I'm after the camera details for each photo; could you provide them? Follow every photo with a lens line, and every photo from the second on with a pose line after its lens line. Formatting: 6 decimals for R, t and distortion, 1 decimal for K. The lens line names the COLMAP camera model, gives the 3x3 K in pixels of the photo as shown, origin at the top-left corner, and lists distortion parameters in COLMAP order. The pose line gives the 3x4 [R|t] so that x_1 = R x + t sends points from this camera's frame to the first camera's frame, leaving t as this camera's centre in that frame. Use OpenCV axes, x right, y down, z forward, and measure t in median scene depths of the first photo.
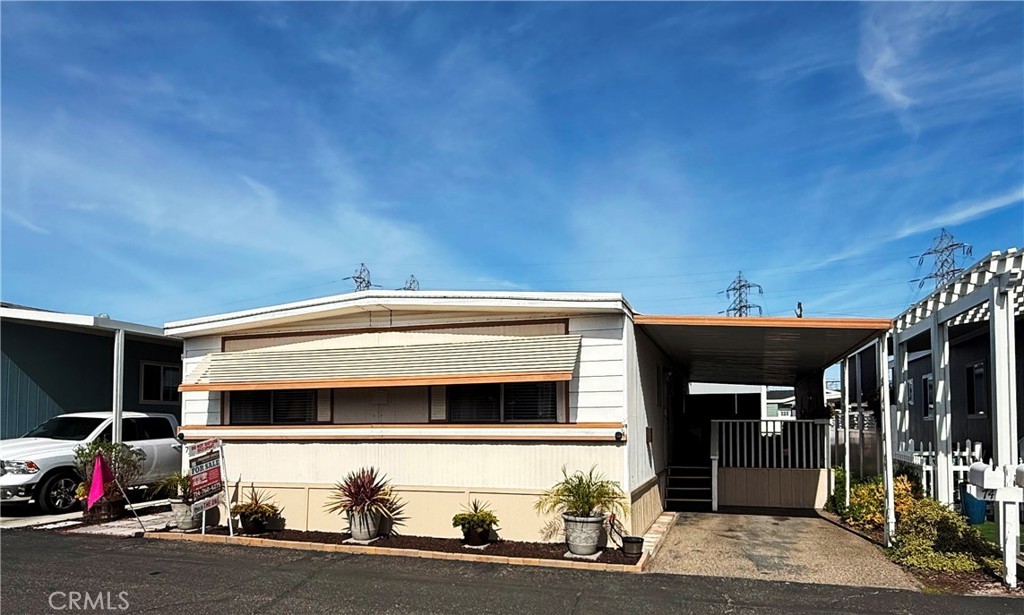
lens RADIAL K [[630.6, 0, 529.1], [0, 630.6, 393.5], [0, 0, 1]] dist [0.006964, -0.000816]
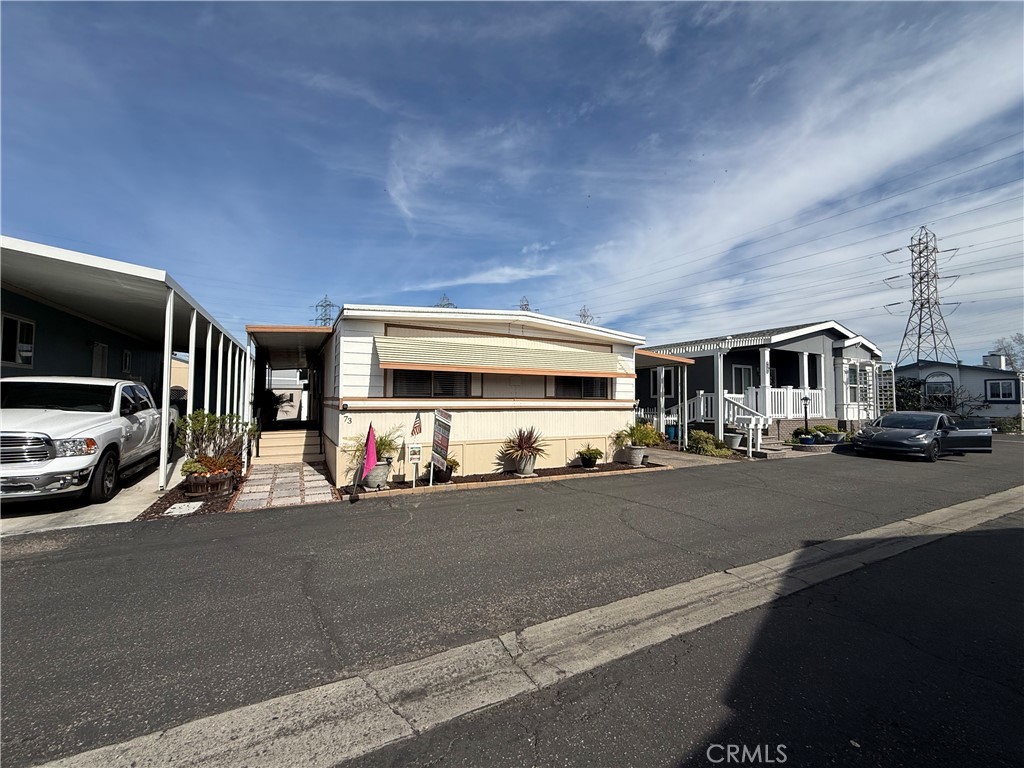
lens RADIAL K [[411.9, 0, 509.0], [0, 411.9, 375.1], [0, 0, 1]] dist [-0.000139, 0.000397]
pose [[0.697573, 0.052860, 0.714561, -0.924742], [-0.047275, 0.998497, -0.027714, 0.019679], [-0.714952, -0.014448, 0.699024, 0.307934]]
